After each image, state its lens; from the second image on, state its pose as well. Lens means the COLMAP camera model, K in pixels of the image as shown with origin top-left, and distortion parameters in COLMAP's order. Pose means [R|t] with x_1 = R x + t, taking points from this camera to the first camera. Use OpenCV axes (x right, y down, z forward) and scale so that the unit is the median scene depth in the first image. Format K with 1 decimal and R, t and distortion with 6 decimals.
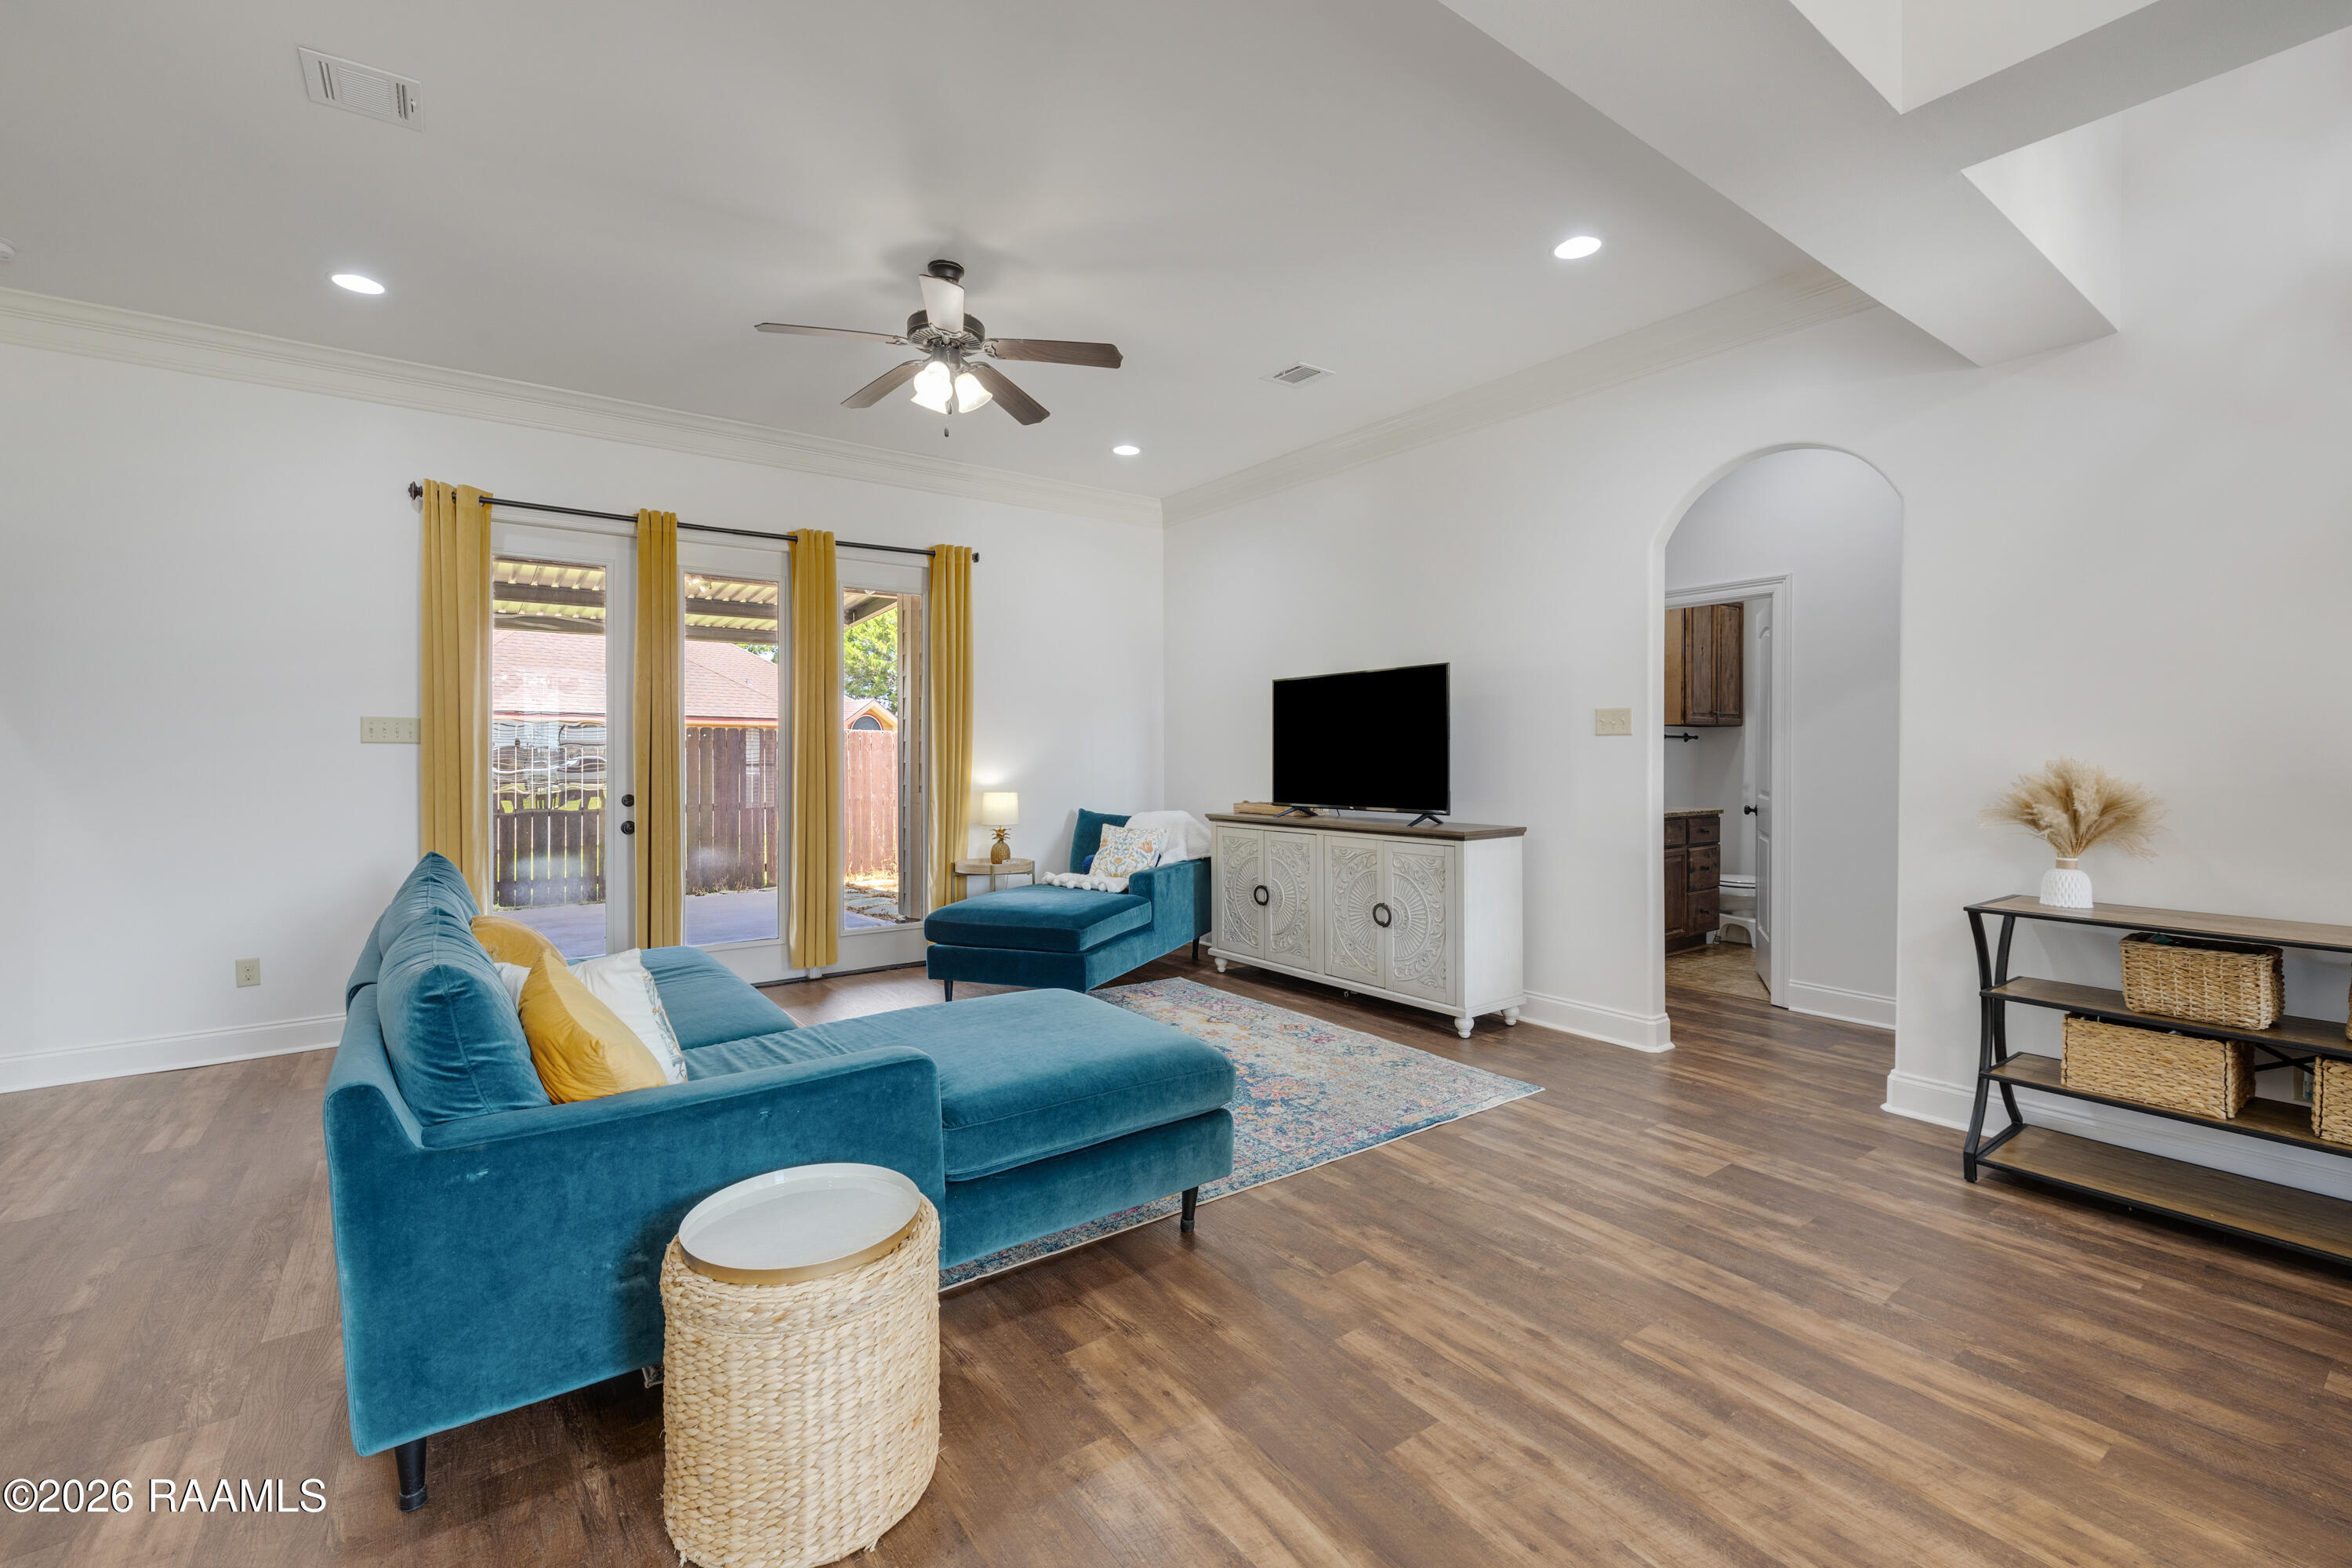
lens RADIAL K [[1002.6, 0, 1164.9], [0, 1002.6, 752.7], [0, 0, 1]] dist [0.001848, 0.000244]
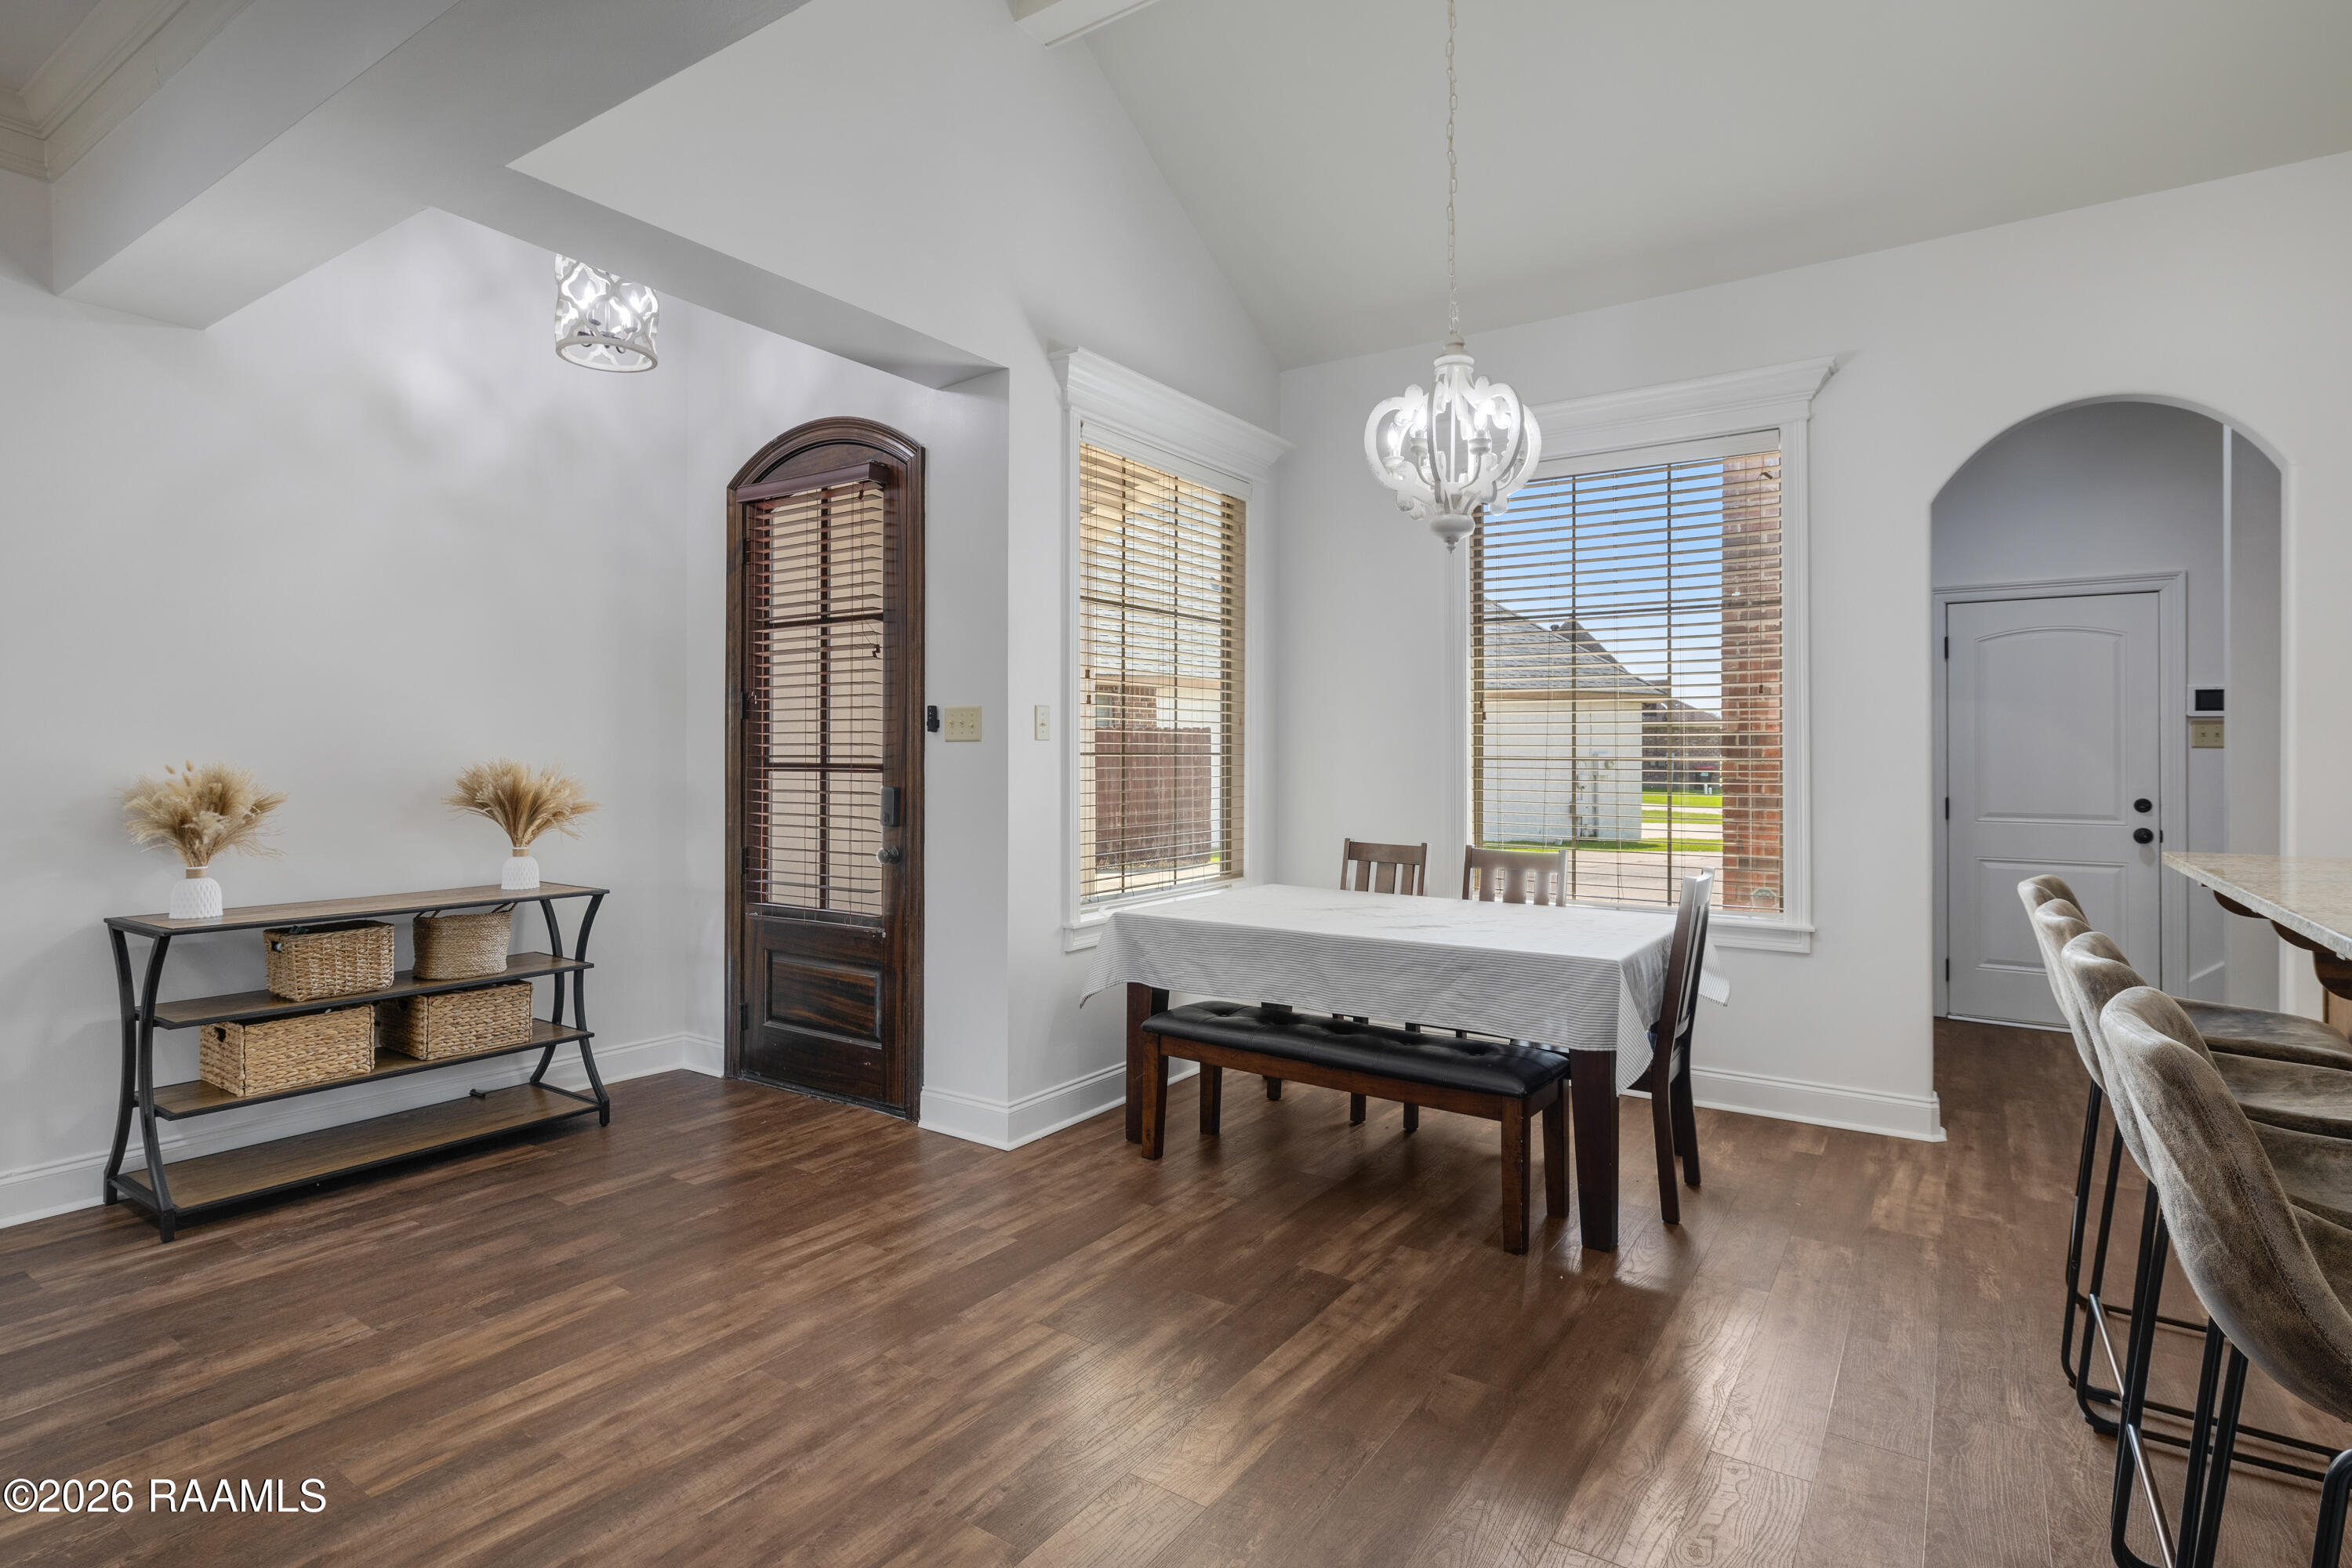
lens RADIAL K [[1166.1, 0, 1172.4], [0, 1166.1, 753.4], [0, 0, 1]] dist [0.002472, 0.000995]
pose [[-0.340587, 0.000151, 0.940213, -0.384378], [-0.004312, 0.999989, -0.001722, -0.003634], [-0.940203, -0.004641, -0.340583, 0.429150]]
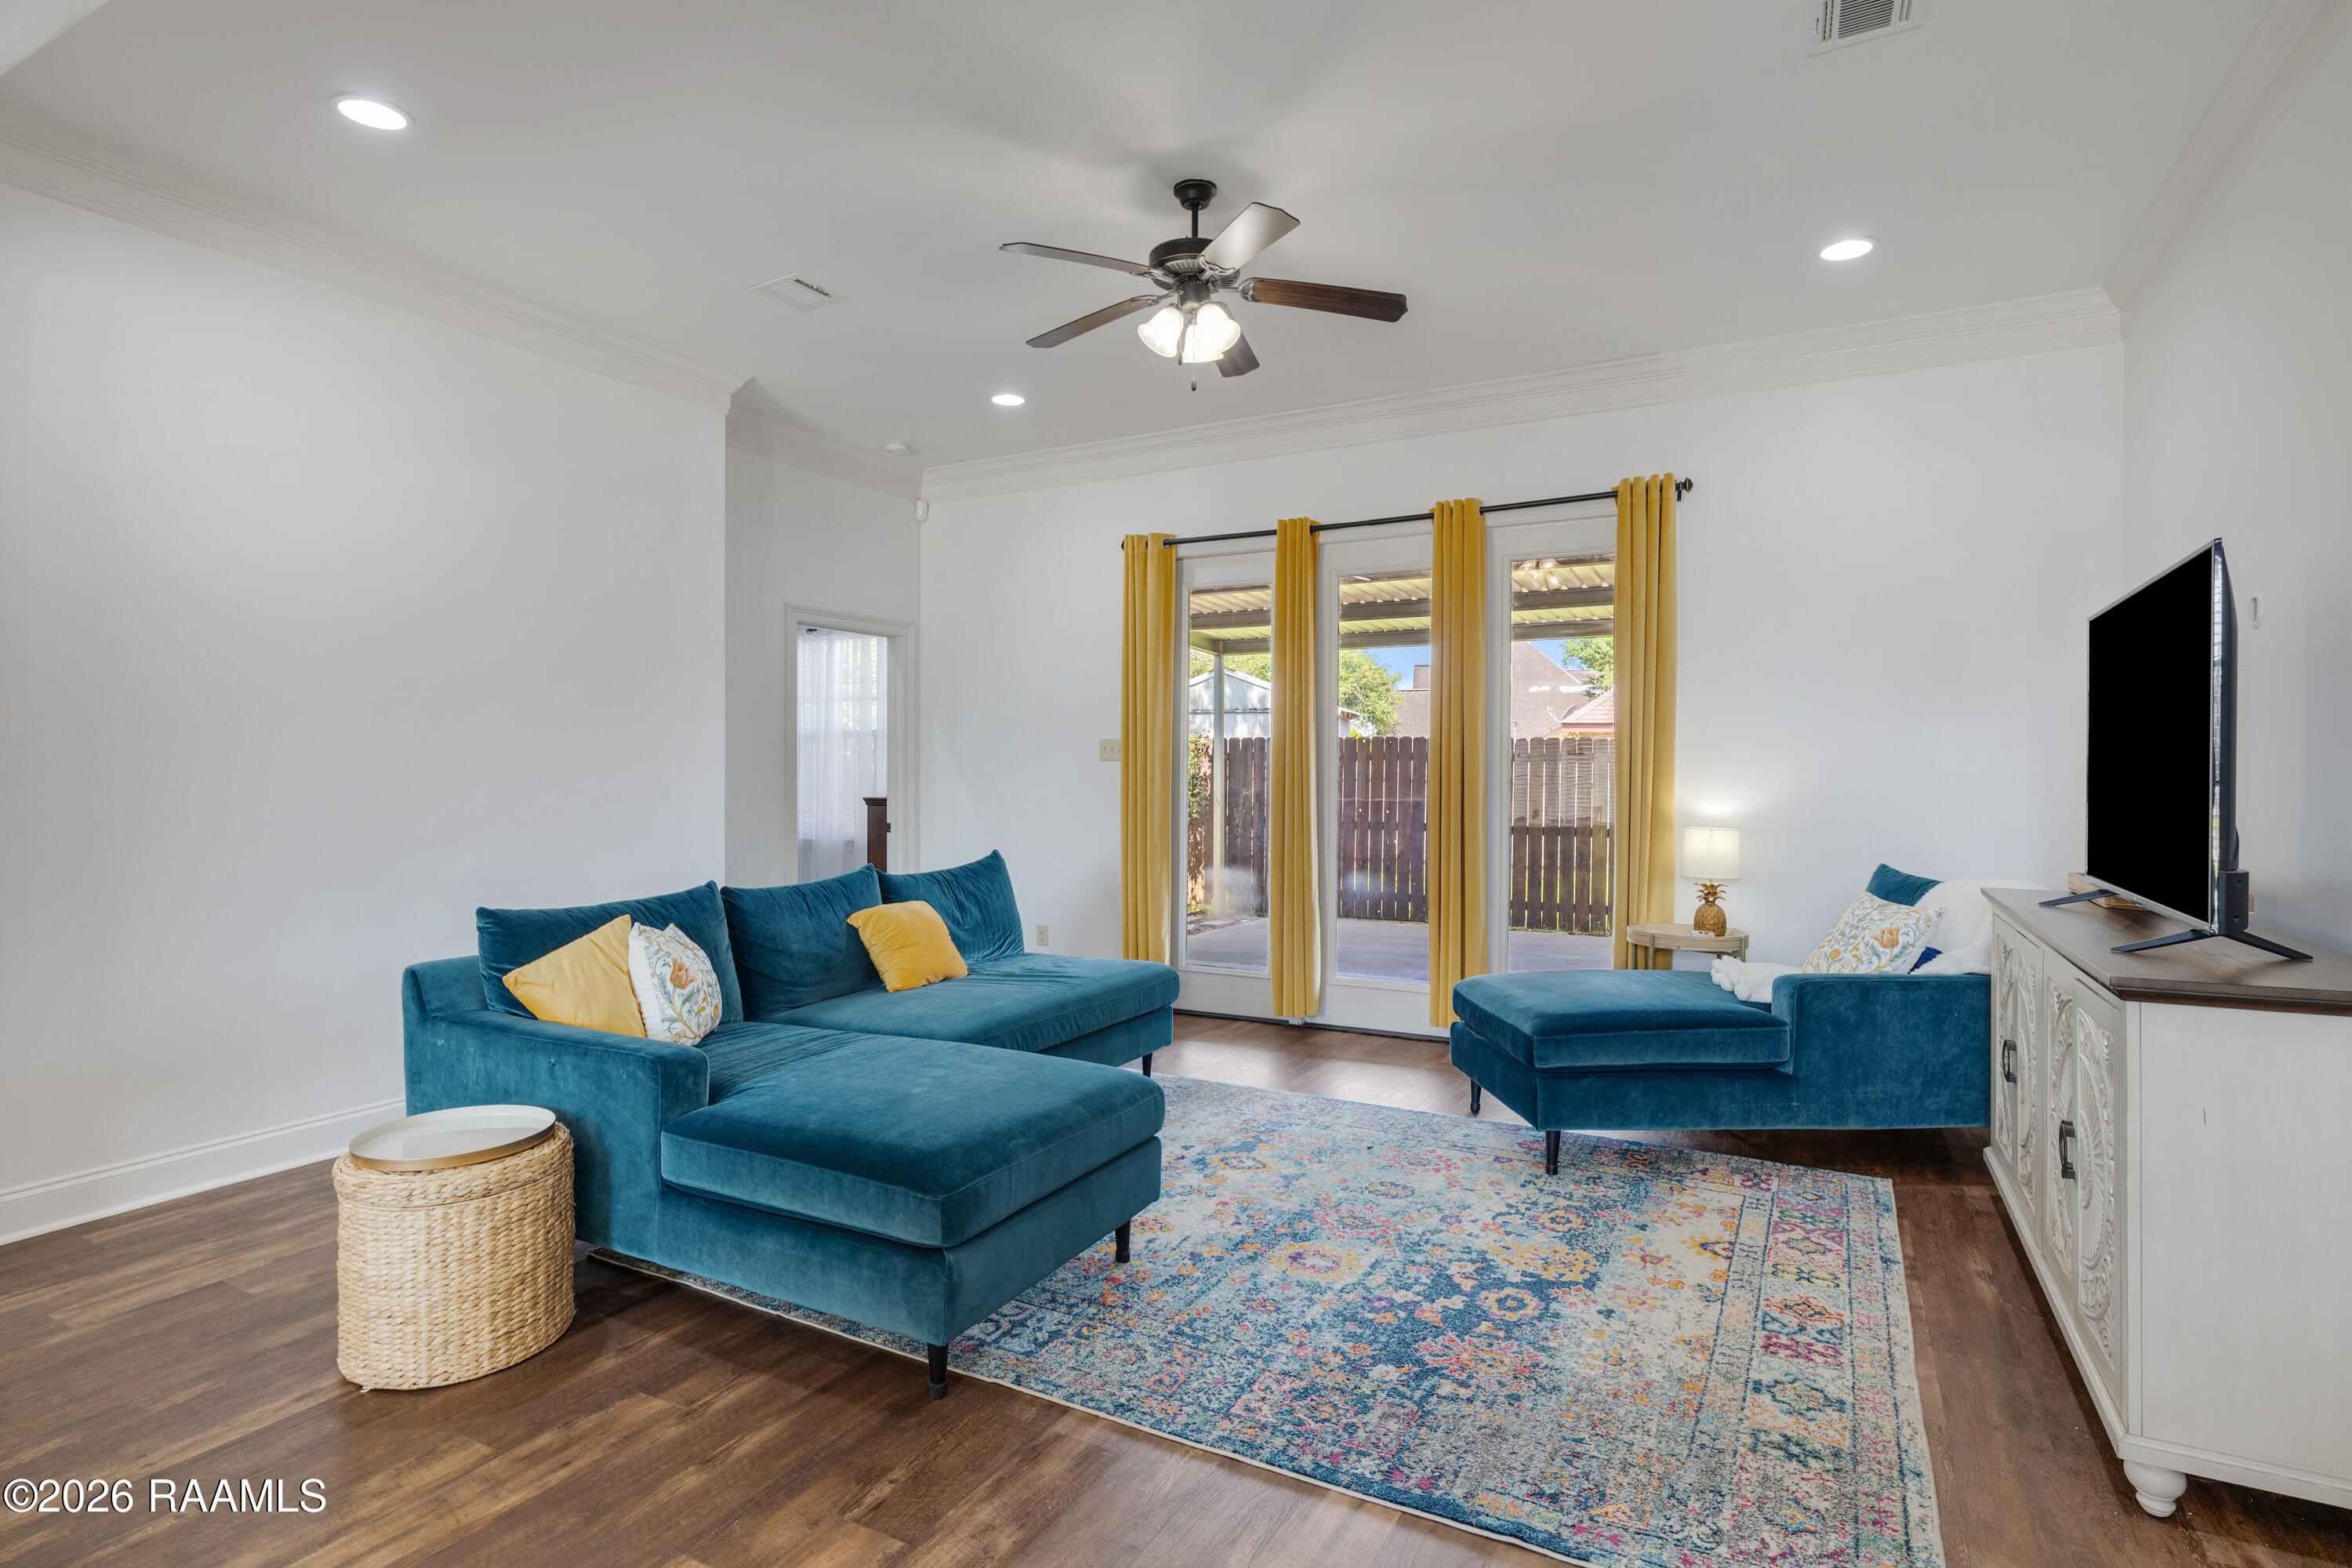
lens RADIAL K [[1186.7, 0, 1171.1], [0, 1186.7, 777.7], [0, 0, 1]] dist [-0.000172, -0.000081]
pose [[0.429184, 0.009501, -0.903167, 0.679135], [0.000341, 0.999943, 0.010681, -0.005967], [0.903217, -0.004892, 0.429157, 0.572295]]
